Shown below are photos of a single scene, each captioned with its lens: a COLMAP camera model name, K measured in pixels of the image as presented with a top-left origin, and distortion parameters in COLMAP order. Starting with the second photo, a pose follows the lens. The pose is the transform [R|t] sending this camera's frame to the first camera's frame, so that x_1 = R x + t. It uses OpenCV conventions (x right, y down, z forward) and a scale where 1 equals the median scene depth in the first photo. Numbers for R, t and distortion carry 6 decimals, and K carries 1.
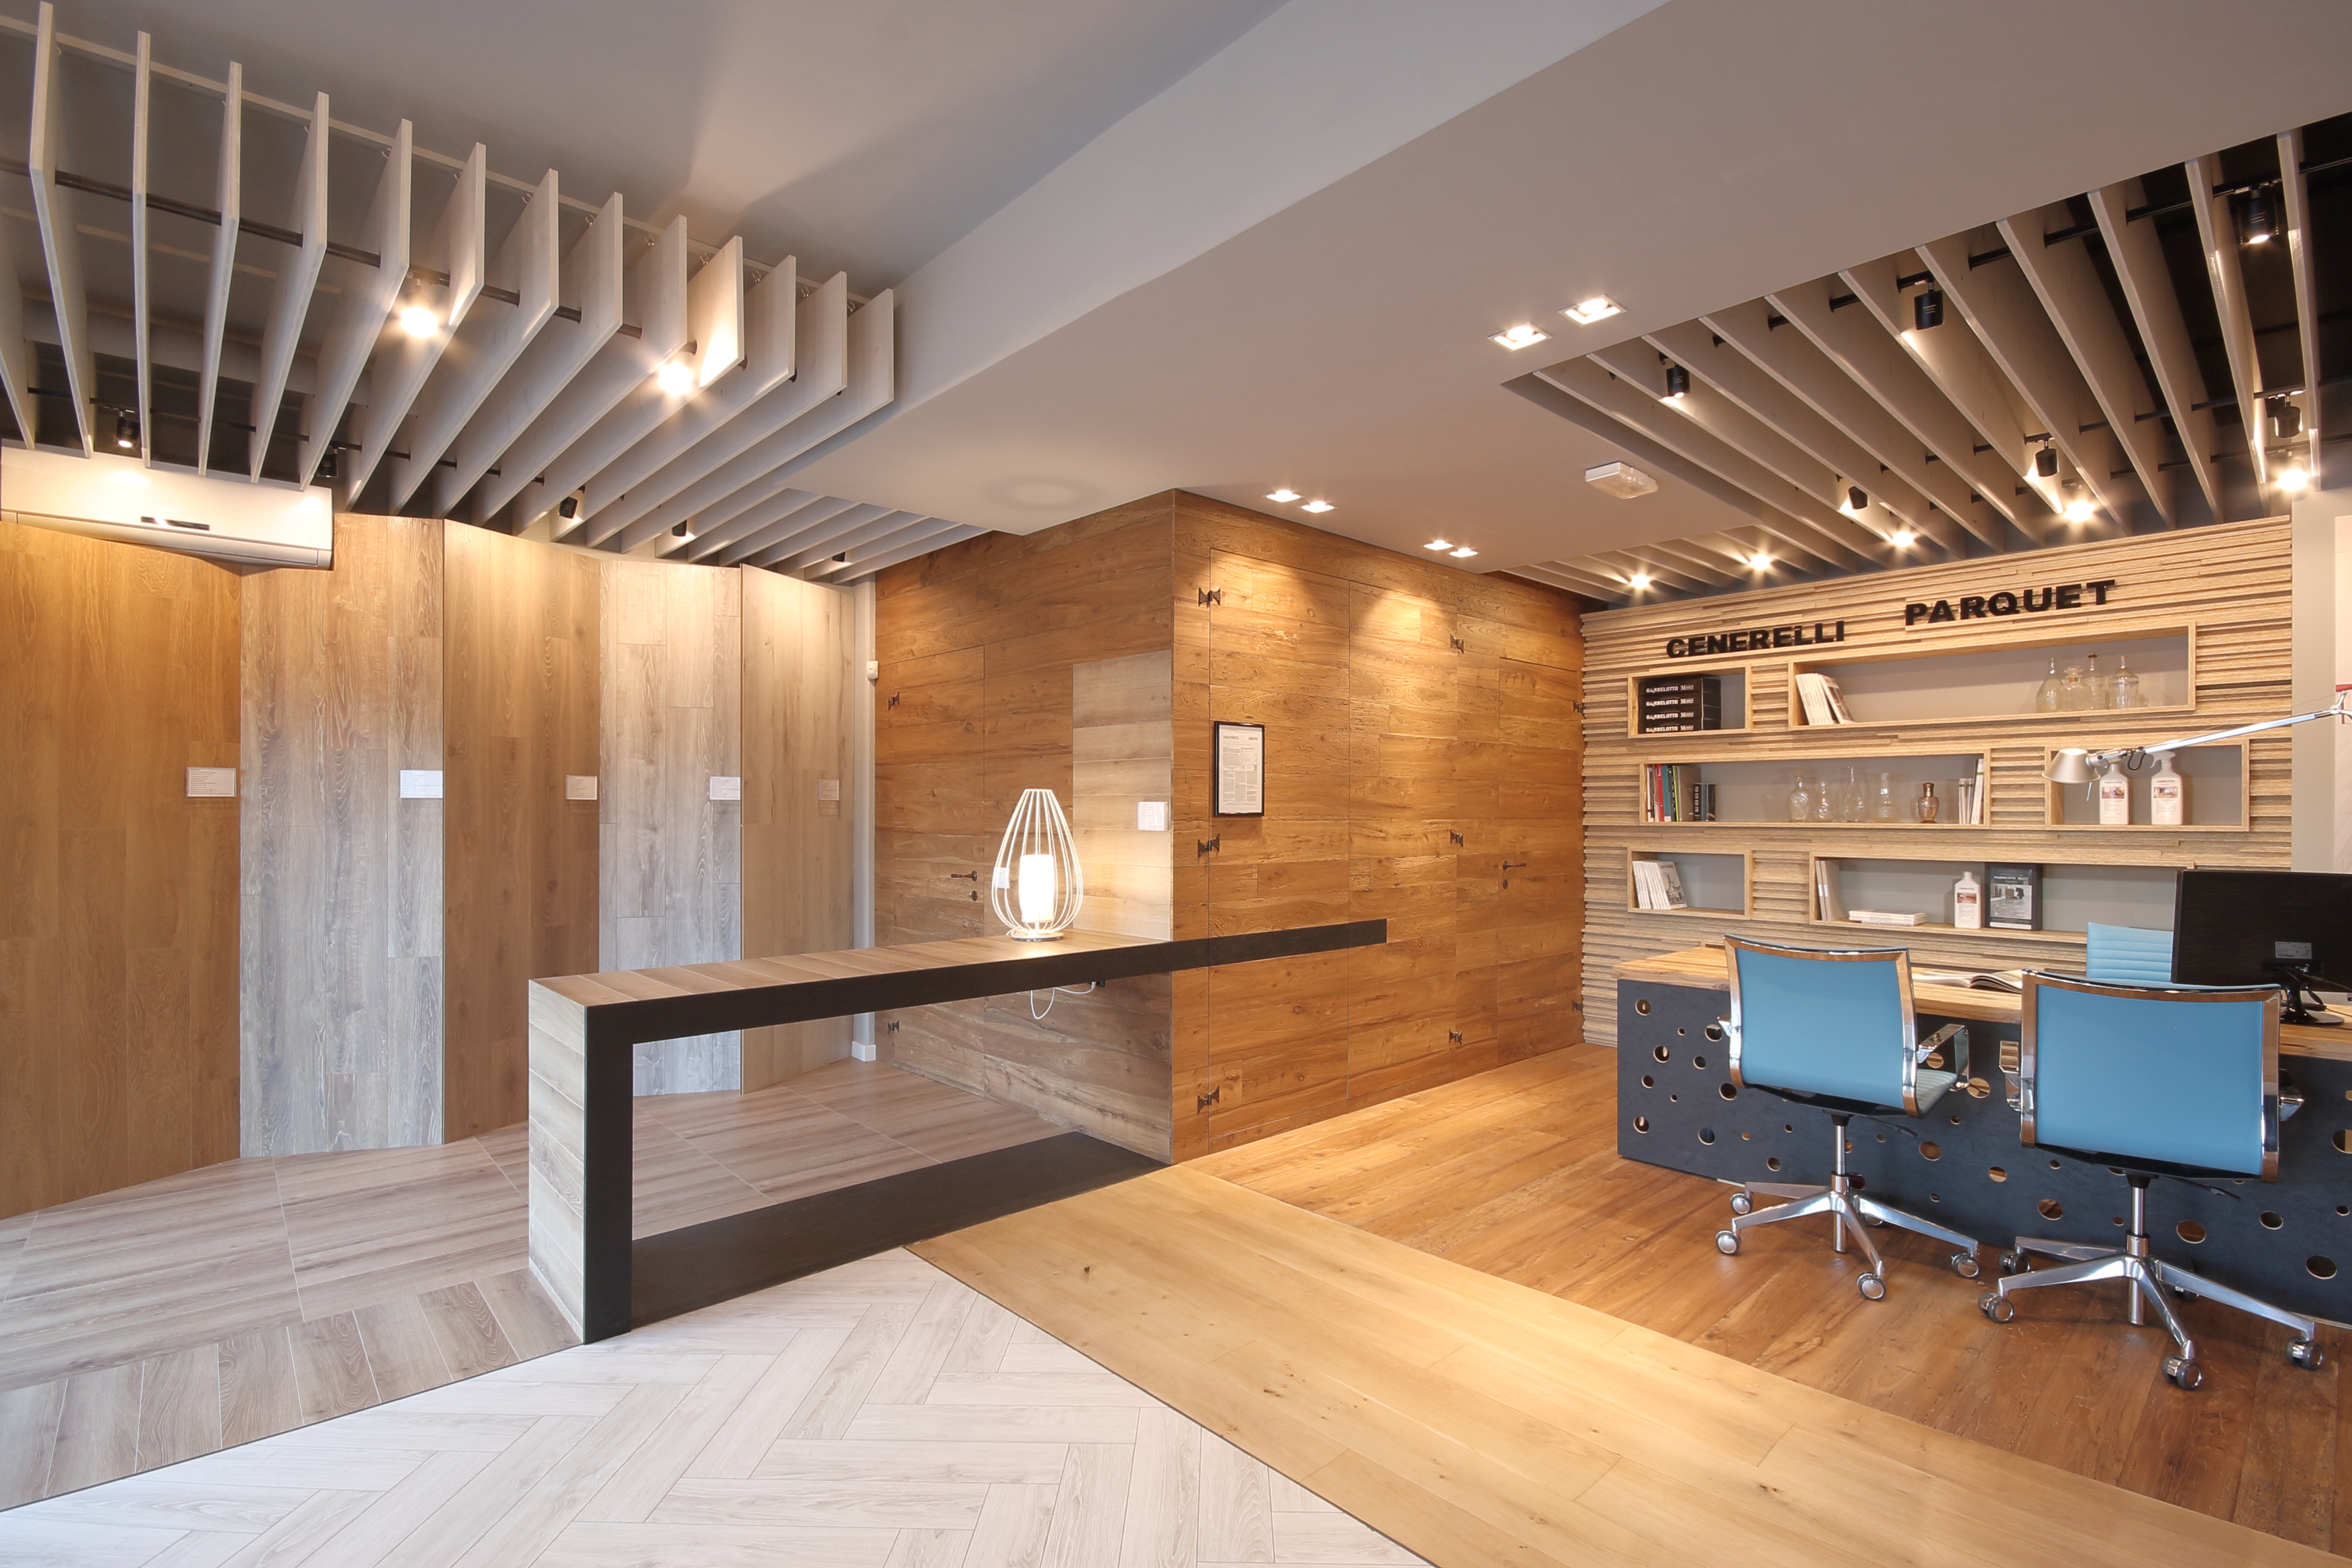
lens RADIAL K [[1079.2, 0, 1192.2], [0, 1079.2, 808.8], [0, 0, 1]] dist [-0.001005, -0.005228]
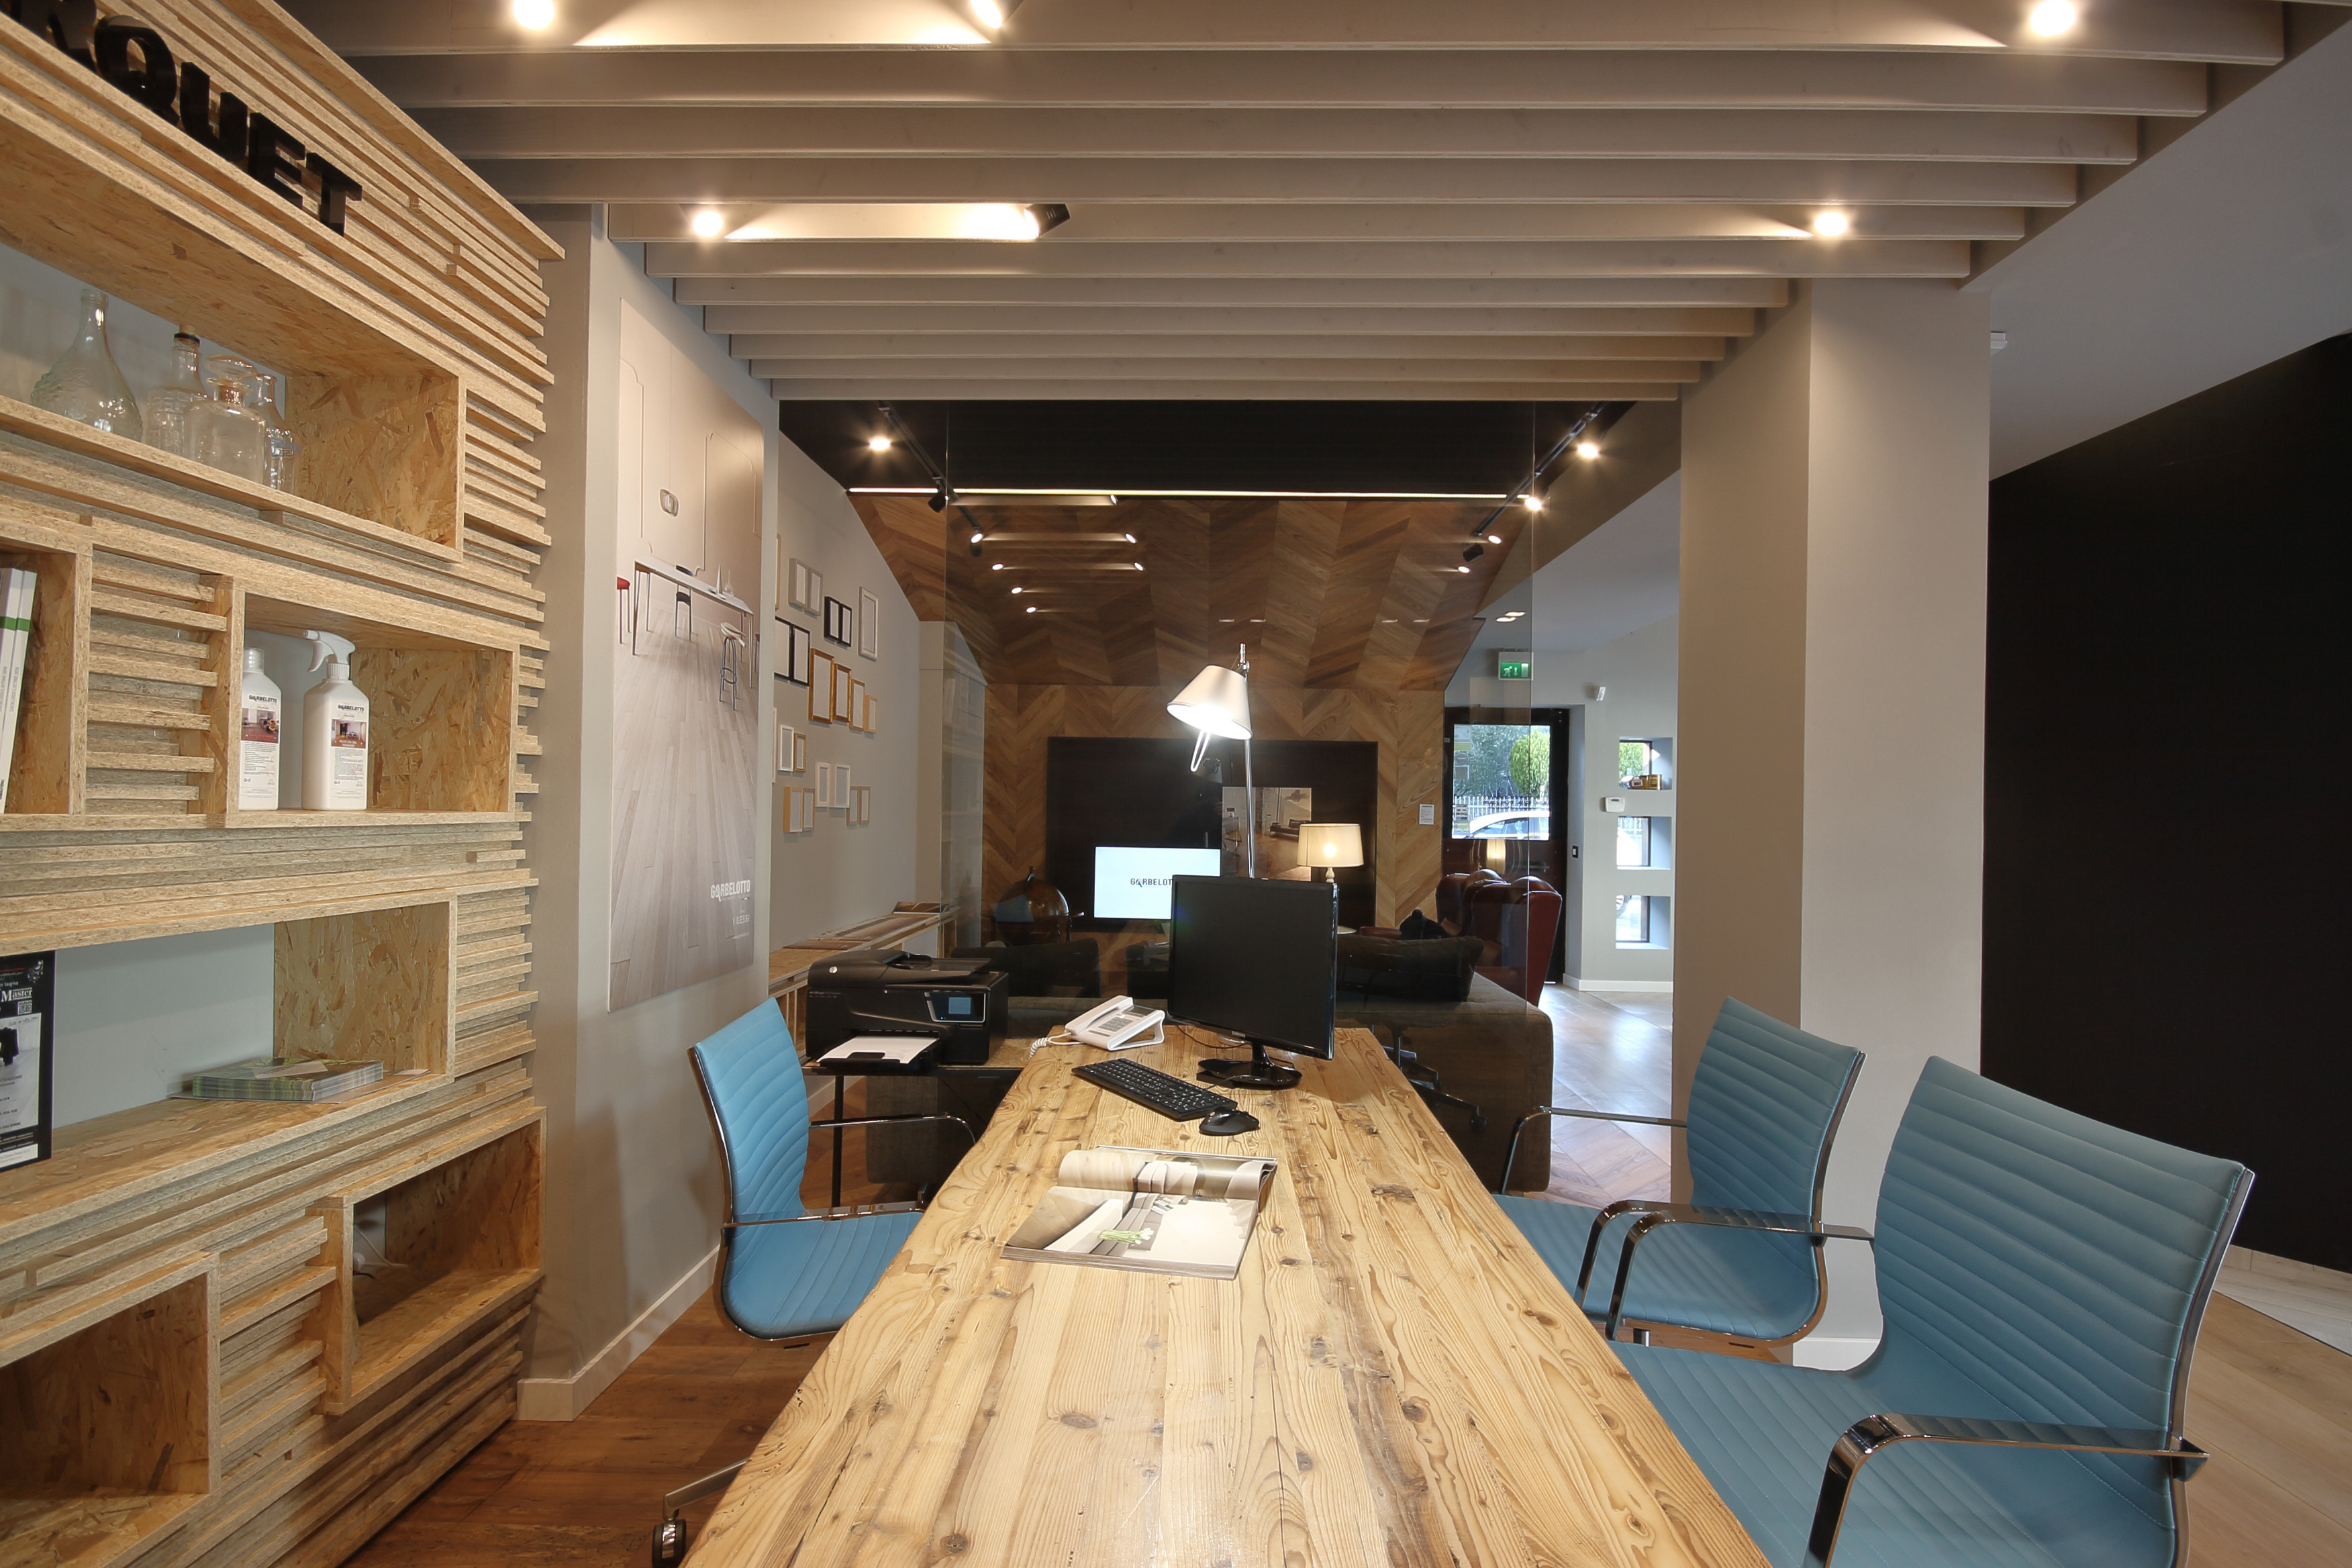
lens RADIAL K [[1079.2, 0, 1192.9], [0, 1079.2, 802.2], [0, 0, 1]] dist [-0.001005, -0.005228]
pose [[-0.720013, -0.007171, 0.693923, 0.368774], [-0.017195, 0.999824, -0.007510, 0.008282], [-0.693747, -0.017339, -0.720010, 1.065643]]
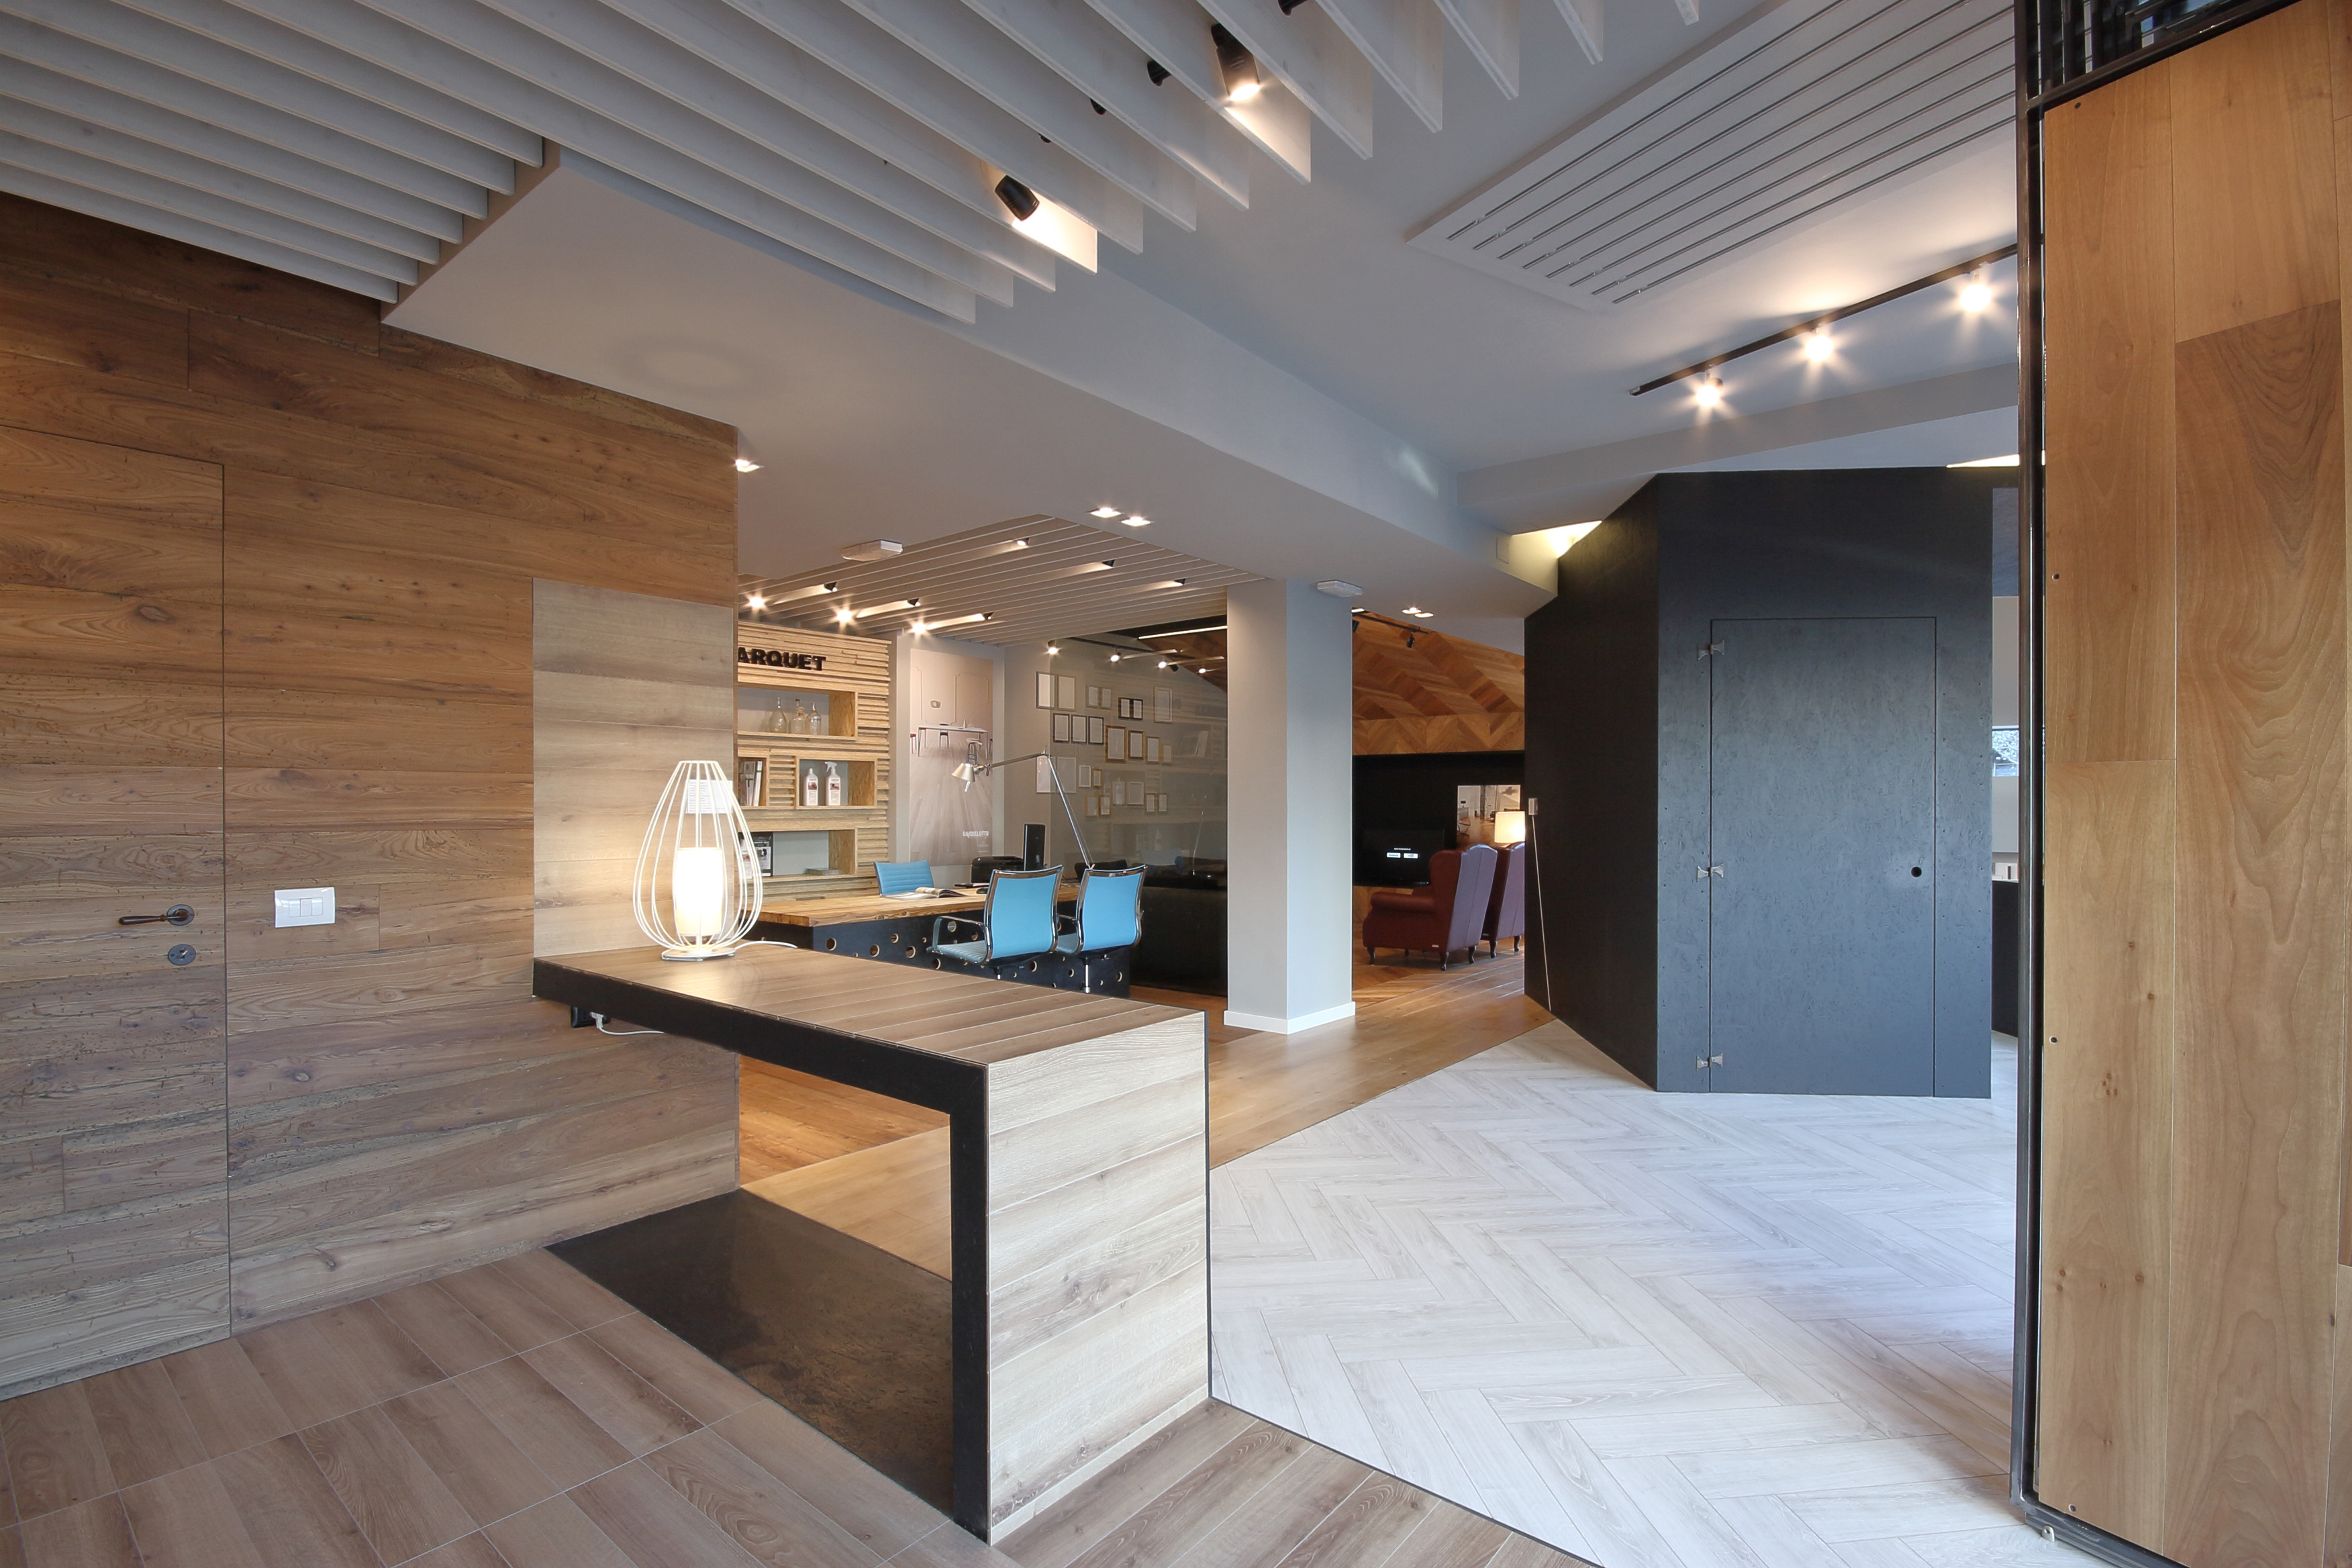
lens RADIAL K [[1079.2, 0, 1187.9], [0, 1079.2, 808.1], [0, 0, 1]] dist [-0.001005, -0.005228]
pose [[-0.142611, -0.003991, 0.989771, -0.854533], [-0.001138, 0.999992, 0.003868, 0.011052], [-0.989778, -0.000575, -0.142614, 0.685708]]
